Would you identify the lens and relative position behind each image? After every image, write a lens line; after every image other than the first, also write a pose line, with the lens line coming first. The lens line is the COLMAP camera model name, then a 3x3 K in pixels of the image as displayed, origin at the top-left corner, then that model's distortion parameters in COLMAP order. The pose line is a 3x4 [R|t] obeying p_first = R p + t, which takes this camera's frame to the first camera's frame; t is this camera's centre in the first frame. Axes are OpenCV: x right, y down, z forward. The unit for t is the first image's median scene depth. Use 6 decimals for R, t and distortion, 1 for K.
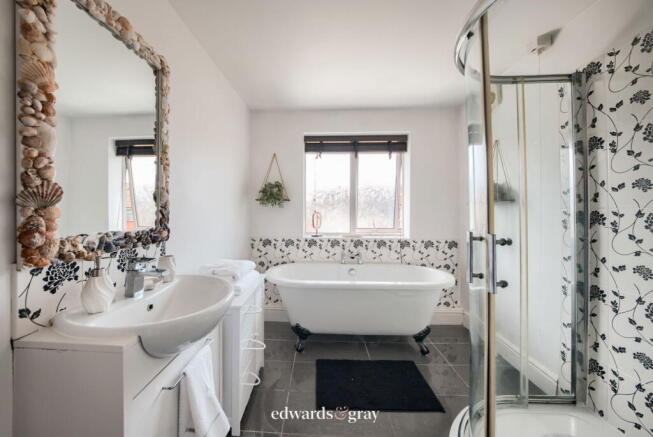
lens RADIAL K [[226.0, 0, 311.7], [0, 226.0, 206.5], [0, 0, 1]] dist [-0.014566, 0.000358]
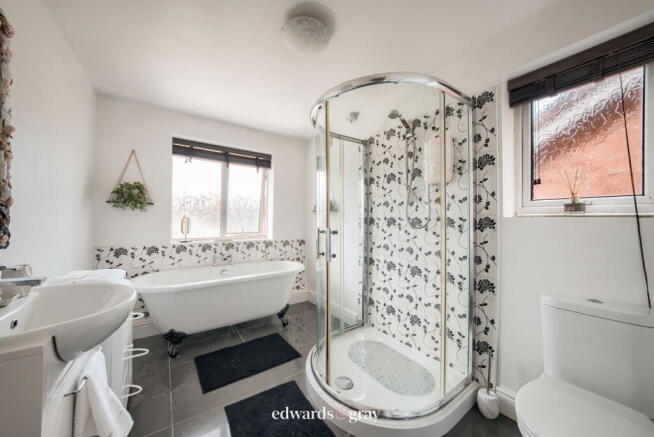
lens RADIAL K [[226.3, 0, 312.2], [0, 226.3, 206.4], [0, 0, 1]] dist [-0.014566, 0.000358]
pose [[0.805142, 0.039403, 0.591771, -0.176094], [-0.017162, 0.998921, -0.043163, 0.015840], [-0.592833, 0.024596, 0.804949, -0.173373]]
